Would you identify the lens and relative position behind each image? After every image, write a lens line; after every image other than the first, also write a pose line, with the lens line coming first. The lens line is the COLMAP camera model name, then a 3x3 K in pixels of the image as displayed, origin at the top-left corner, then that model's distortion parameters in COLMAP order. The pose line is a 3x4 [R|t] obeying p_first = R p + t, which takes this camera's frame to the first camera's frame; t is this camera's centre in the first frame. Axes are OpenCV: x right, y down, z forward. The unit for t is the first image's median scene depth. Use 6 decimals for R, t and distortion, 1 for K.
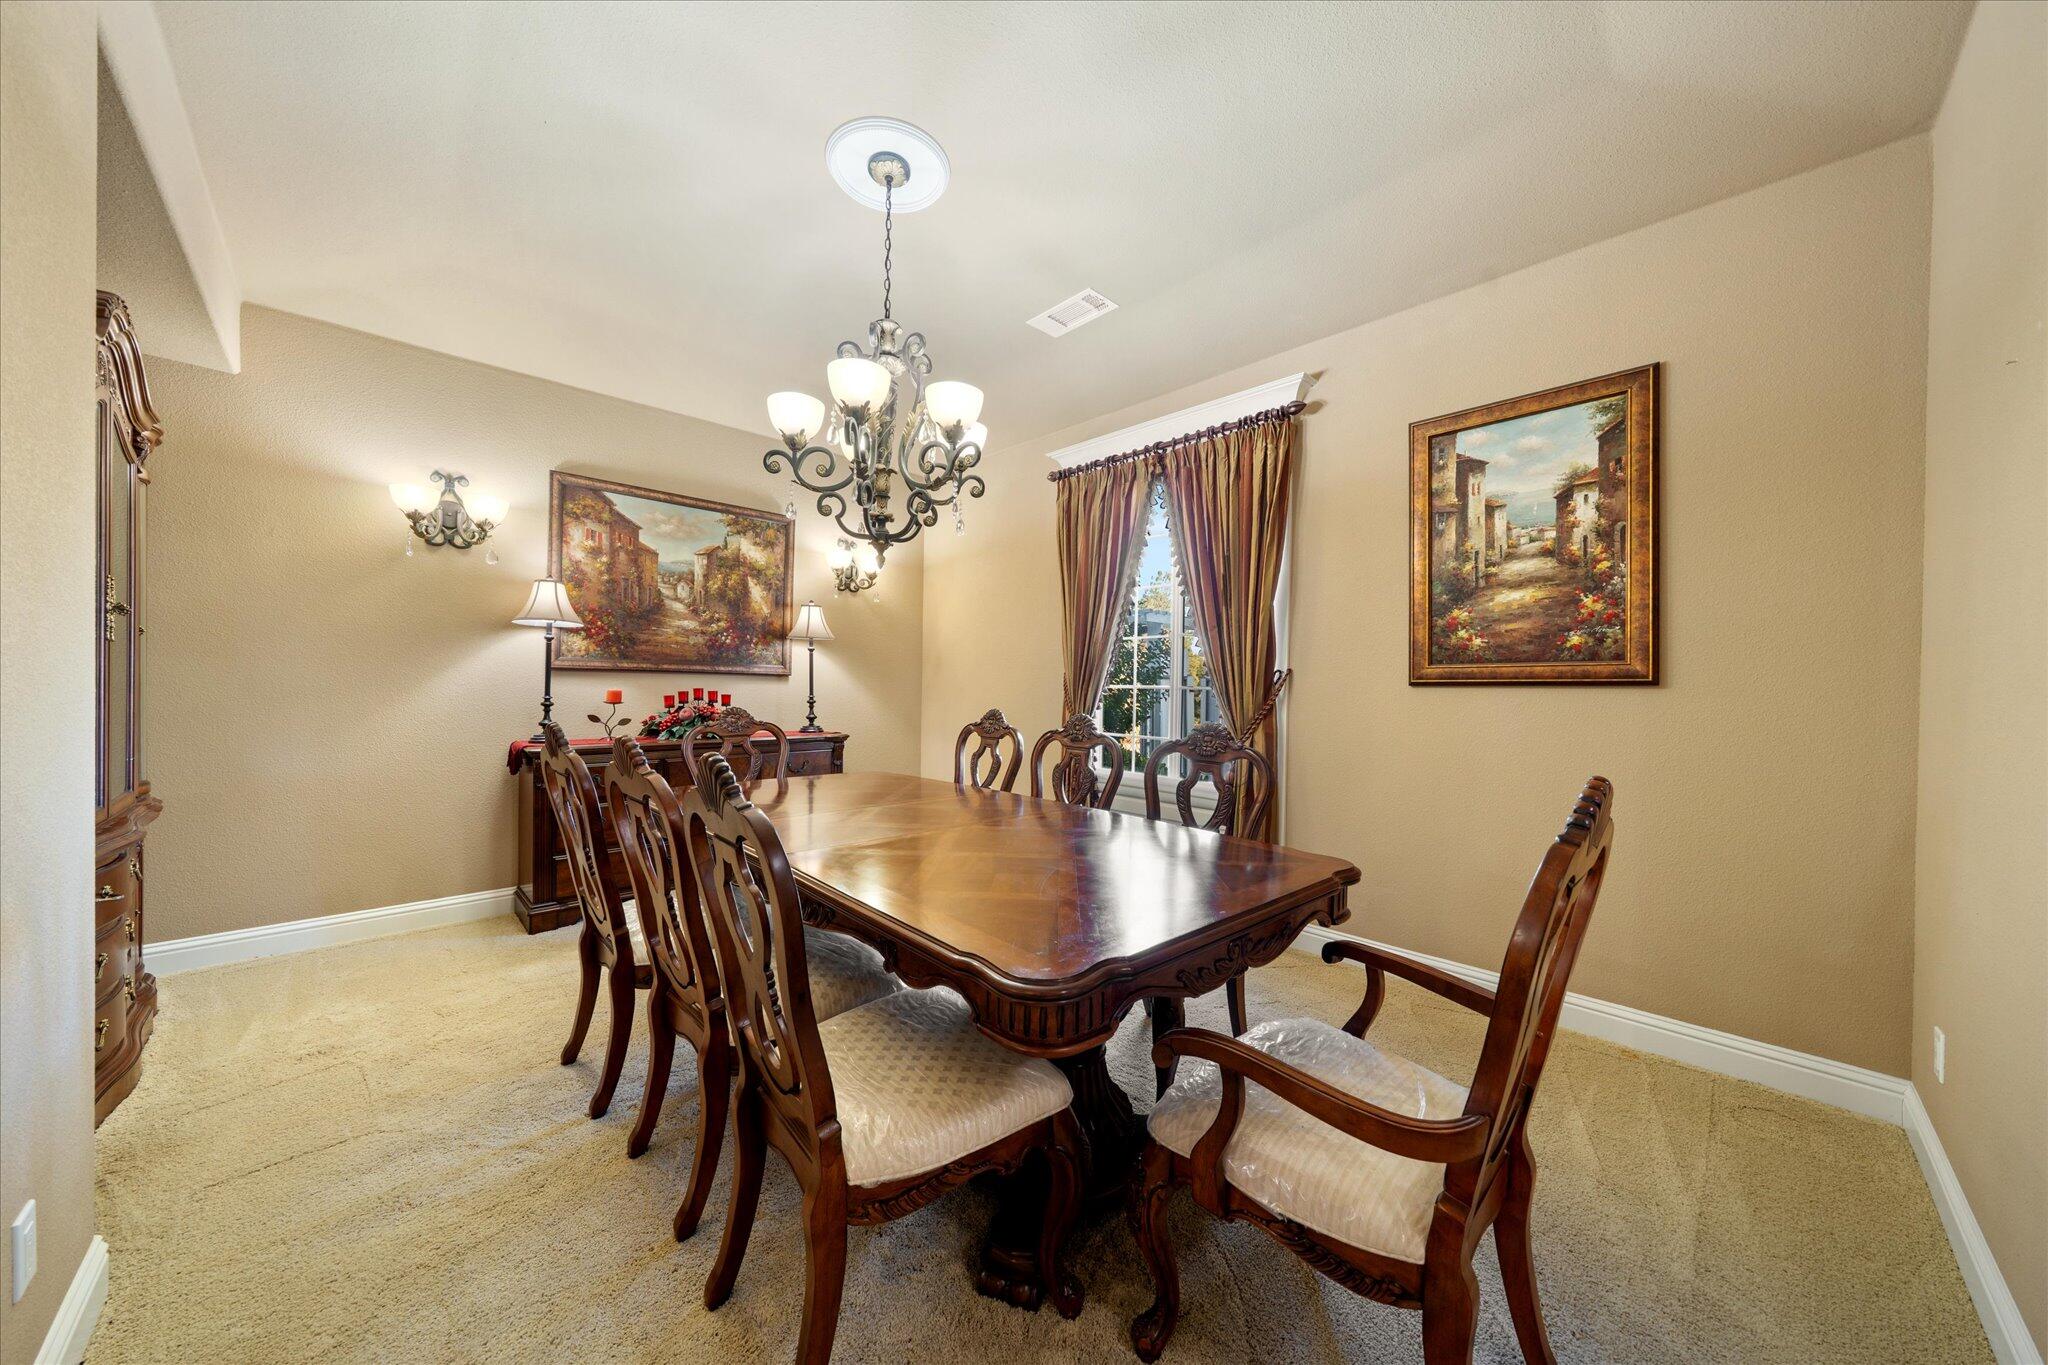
lens RADIAL K [[696.3, 0, 1013.0], [0, 696.3, 681.7], [0, 0, 1]] dist [-0.004514, -0.000307]
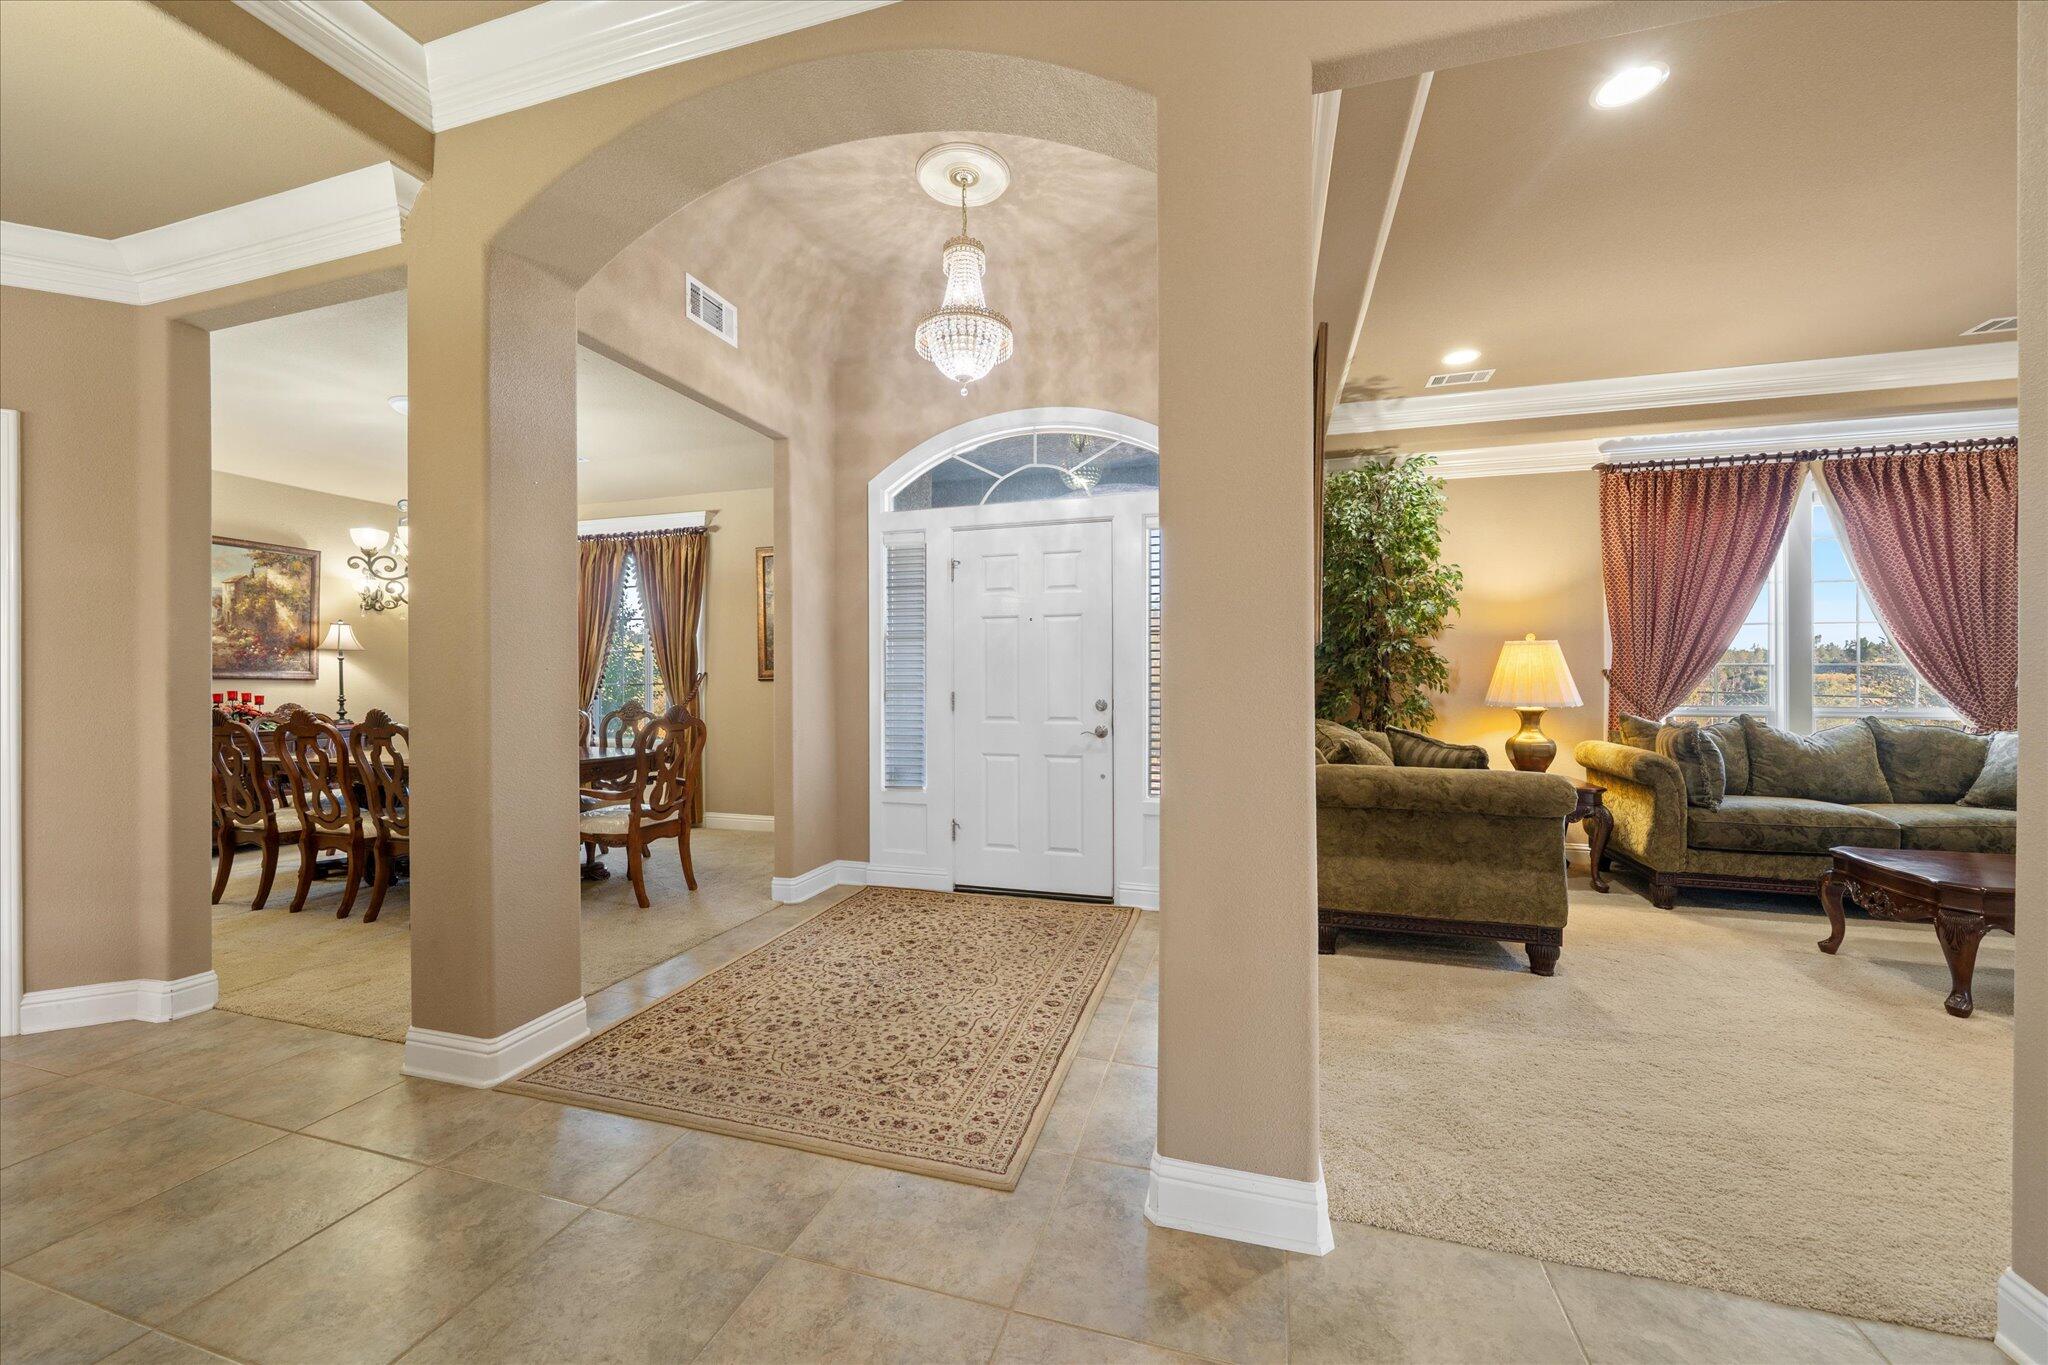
lens RADIAL K [[782.3, 0, 1024.9], [0, 782.3, 679.3], [0, 0, 1]] dist [-0.006295, 0.000310]
pose [[0.865969, -0.013705, 0.499911, 0.089794], [0.013231, 0.999902, 0.004492, 0.001269], [-0.499923, 0.002725, 0.866065, -0.978809]]
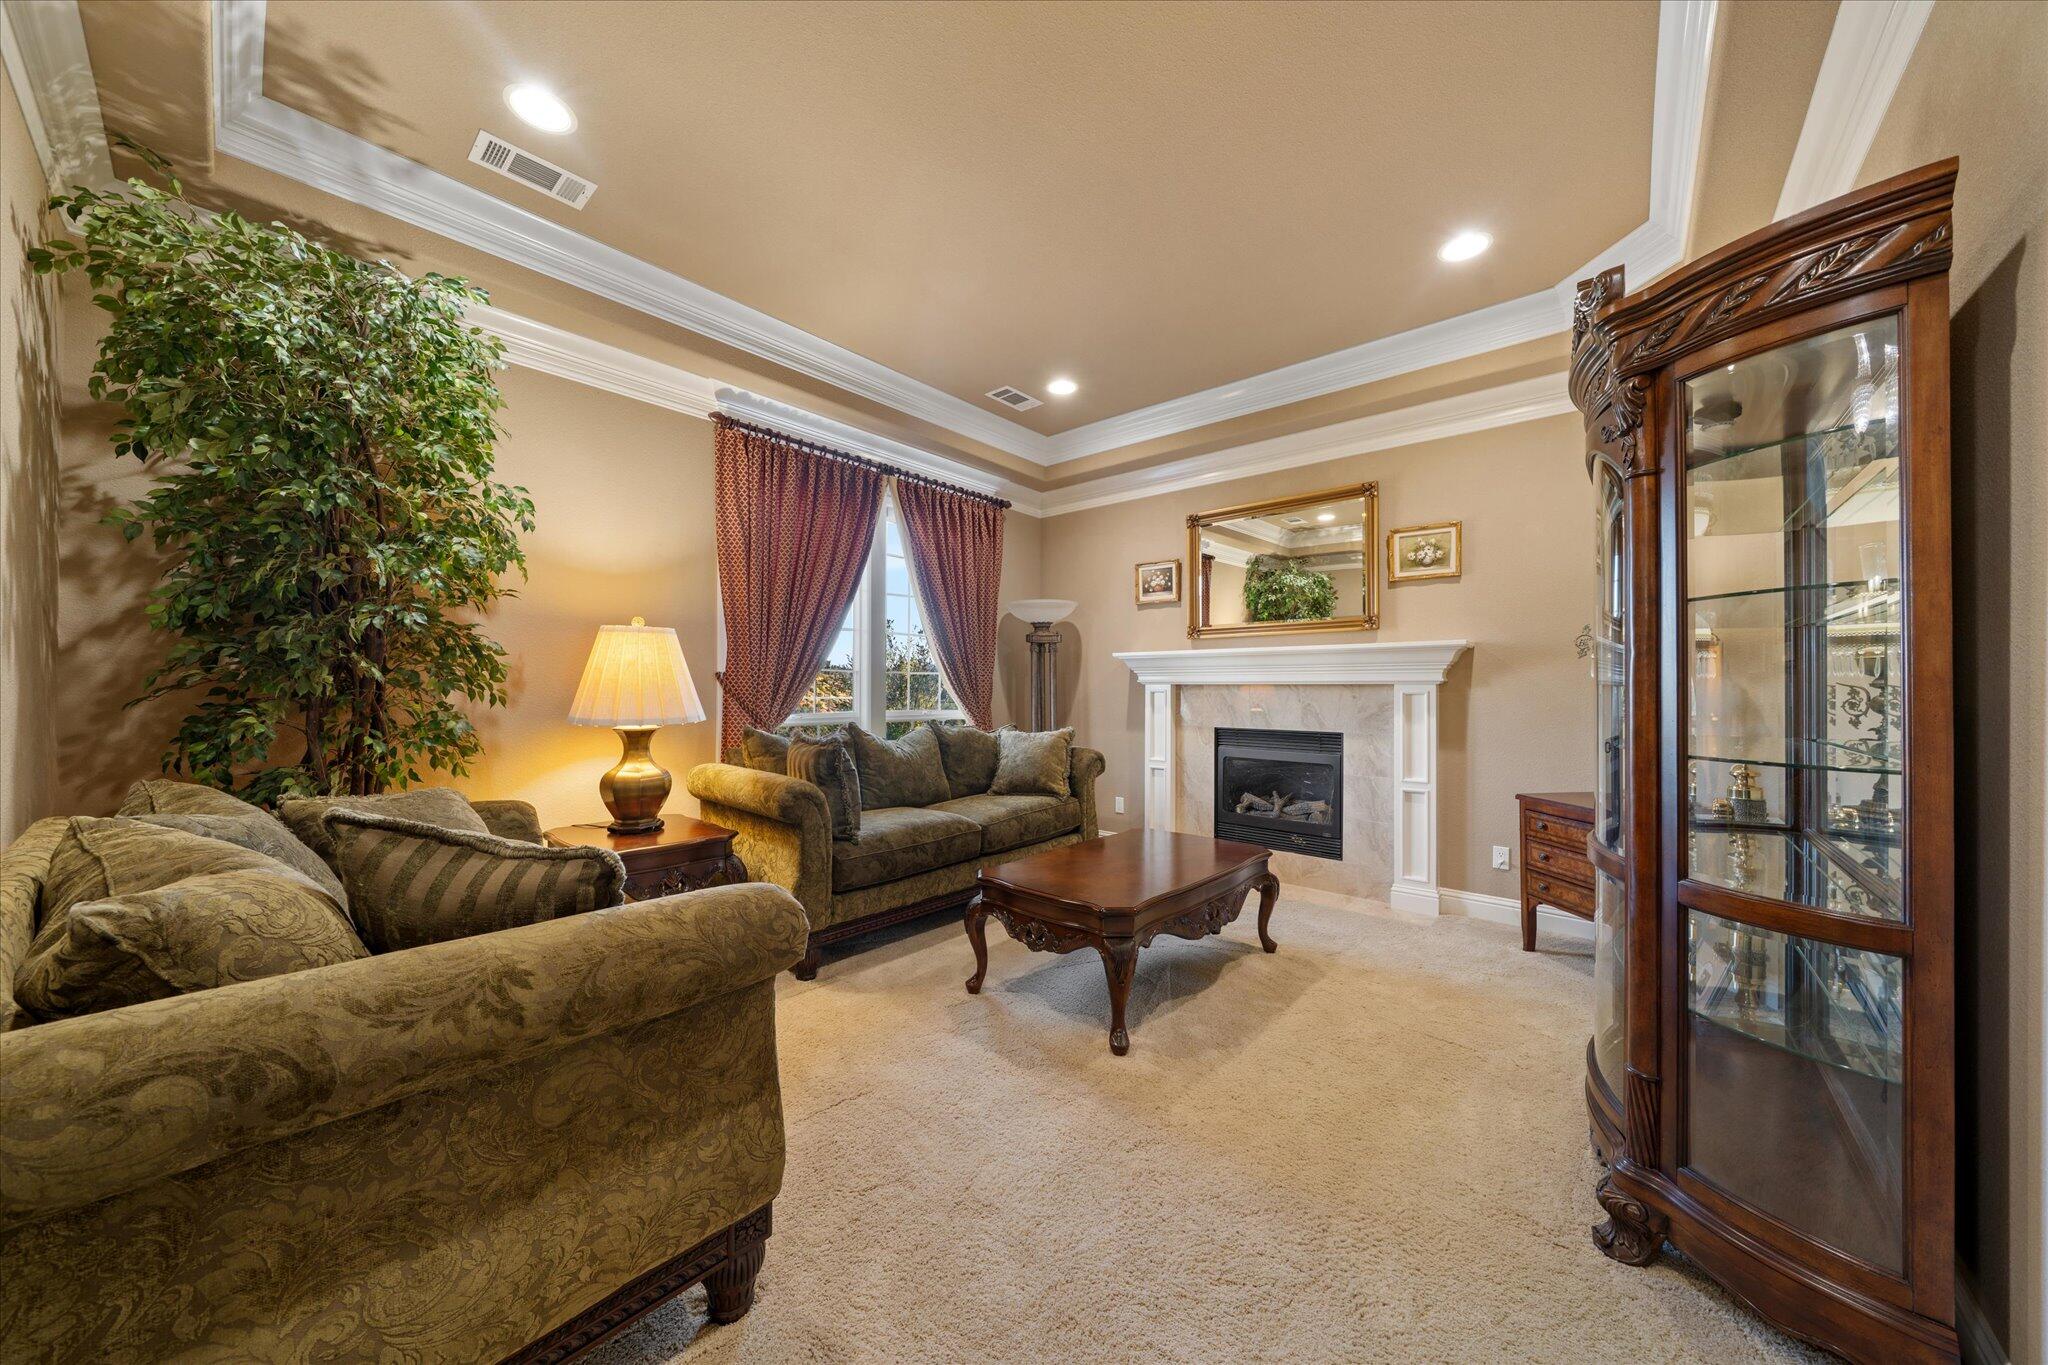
lens RADIAL K [[696.3, 0, 1022.5], [0, 696.3, 682.7], [0, 0, 1]] dist [-0.004514, -0.000307]
pose [[-0.098400, -0.008718, 0.995109, 0.638741], [-0.004808, 0.999954, 0.008285, 0.008420], [-0.995135, -0.003970, -0.098438, -0.632389]]
